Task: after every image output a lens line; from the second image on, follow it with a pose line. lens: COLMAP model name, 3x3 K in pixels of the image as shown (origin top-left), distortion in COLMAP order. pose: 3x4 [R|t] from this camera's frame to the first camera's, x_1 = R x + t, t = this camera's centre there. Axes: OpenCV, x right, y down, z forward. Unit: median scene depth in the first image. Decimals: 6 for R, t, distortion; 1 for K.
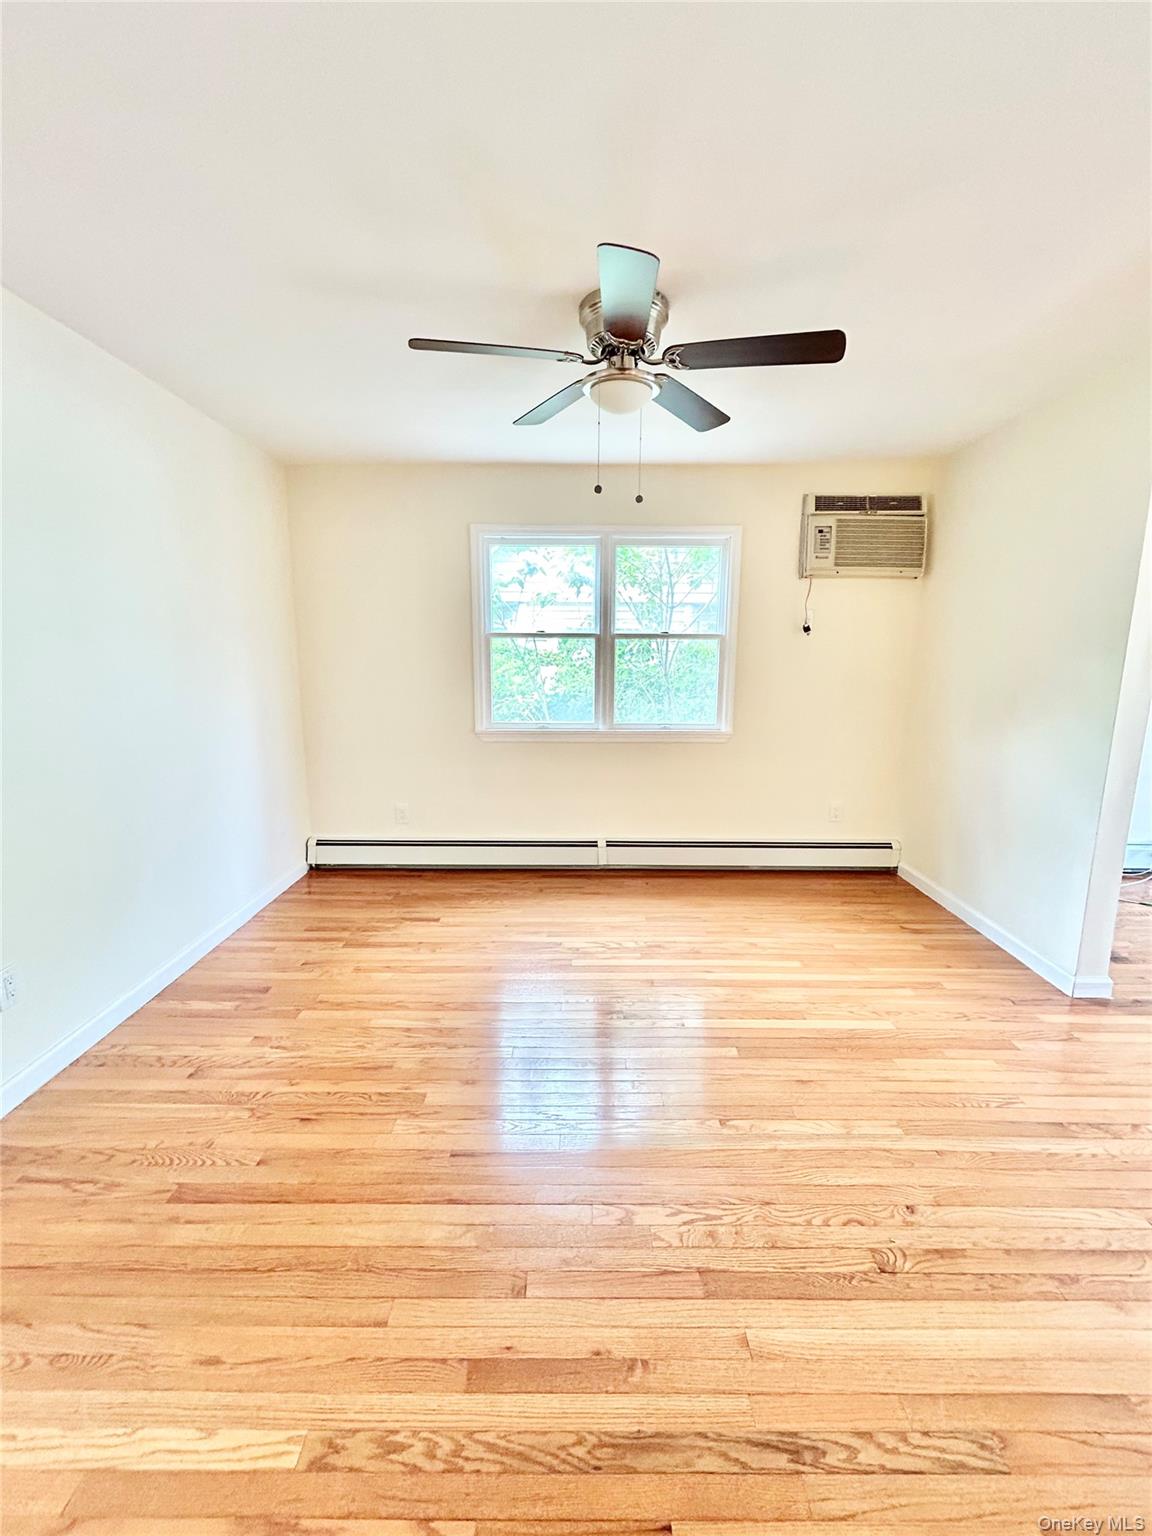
lens RADIAL K [[618.5, 0, 576.2], [0, 618.5, 763.2], [0, 0, 1]] dist [-0.001248, 0.000728]
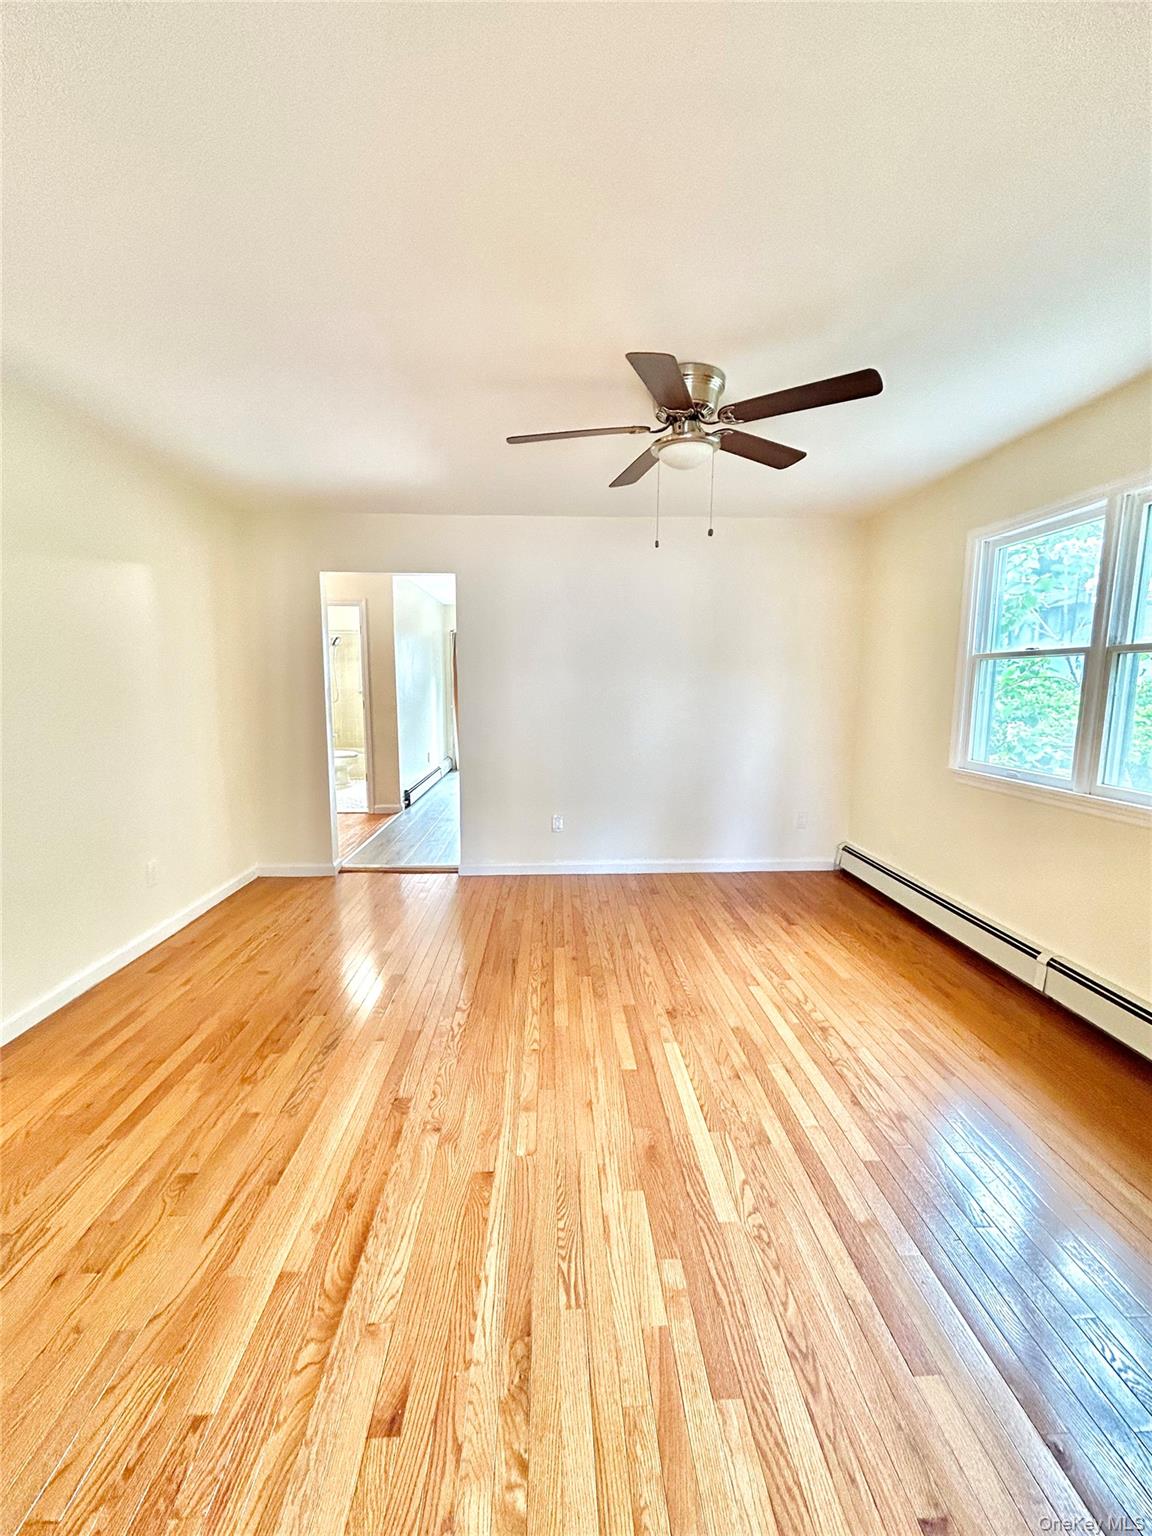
lens RADIAL K [[618.5, 0, 576.2], [0, 618.5, 763.2], [0, 0, 1]] dist [-0.001248, 0.000728]
pose [[0.049511, 0.123592, -0.991097, 0.880195], [-0.172798, 0.978410, 0.113377, -0.088336], [0.983712, 0.165646, 0.069798, 0.562207]]
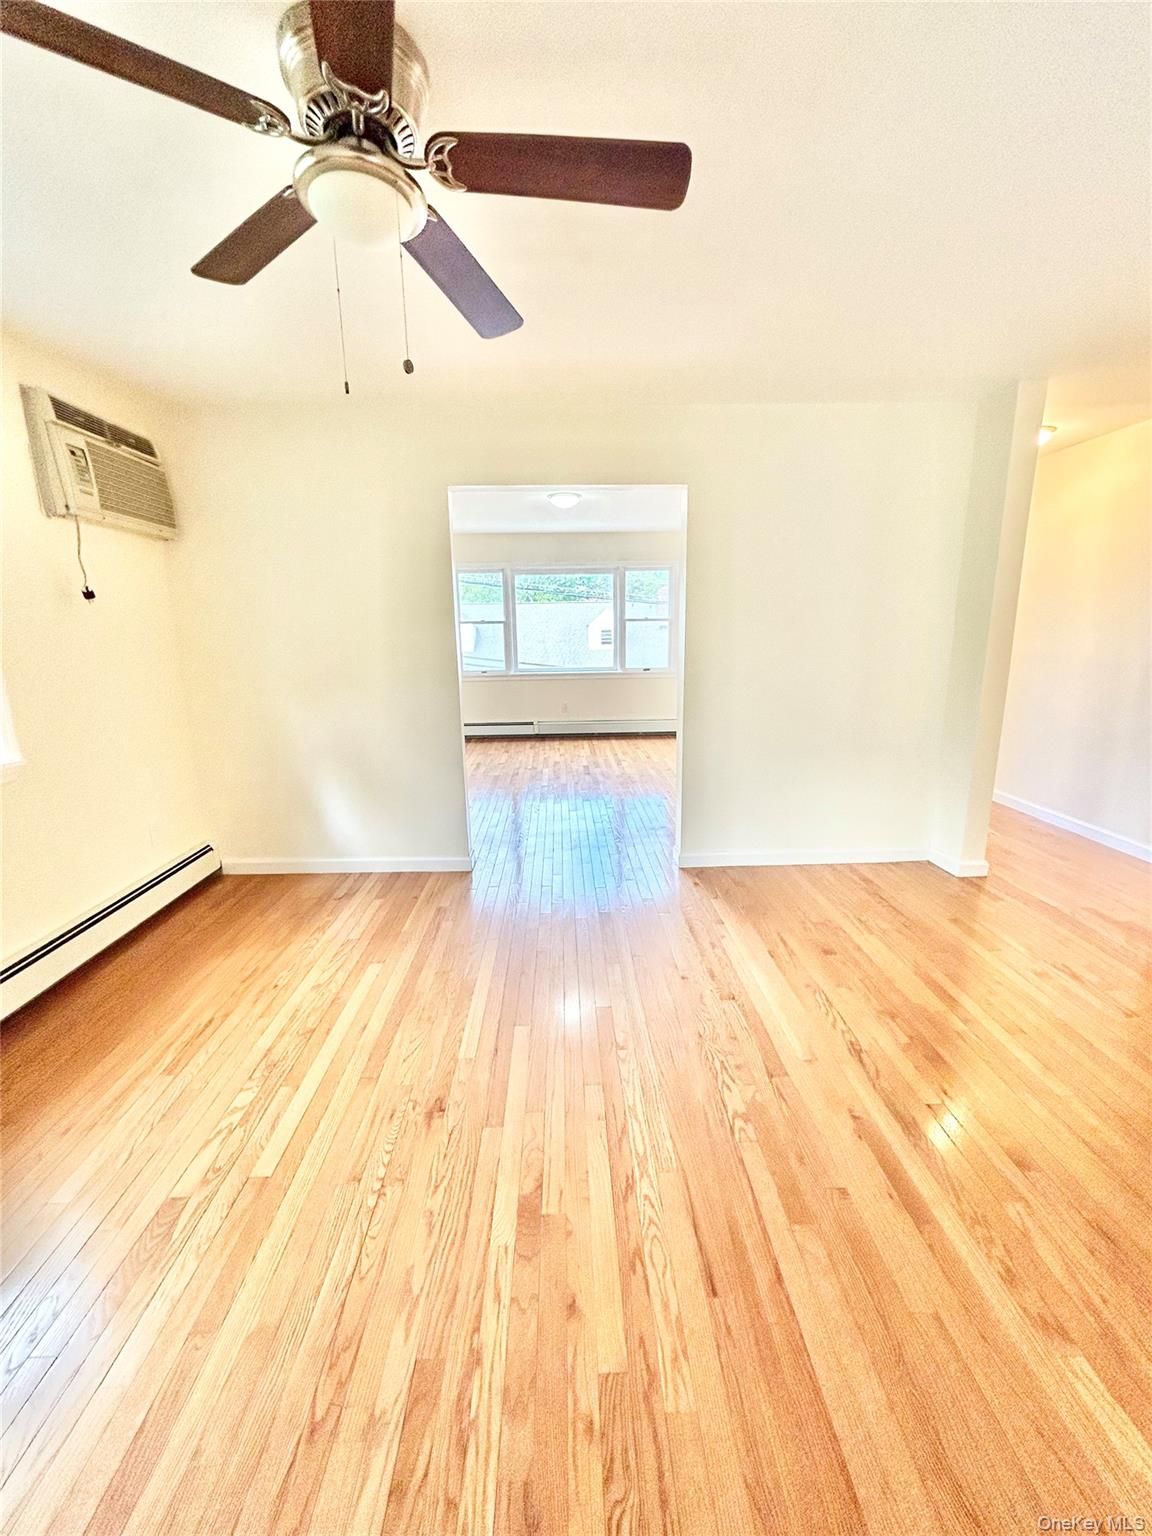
lens RADIAL K [[615.2, 0, 576.0], [0, 615.2, 768.0], [0, 0, 1]] dist [0.000212, -0.000141]
pose [[-0.029892, -0.221952, 0.974599, -0.459036], [0.183347, 0.957274, 0.223630, -0.104143], [-0.982594, 0.185375, 0.012079, 0.608889]]
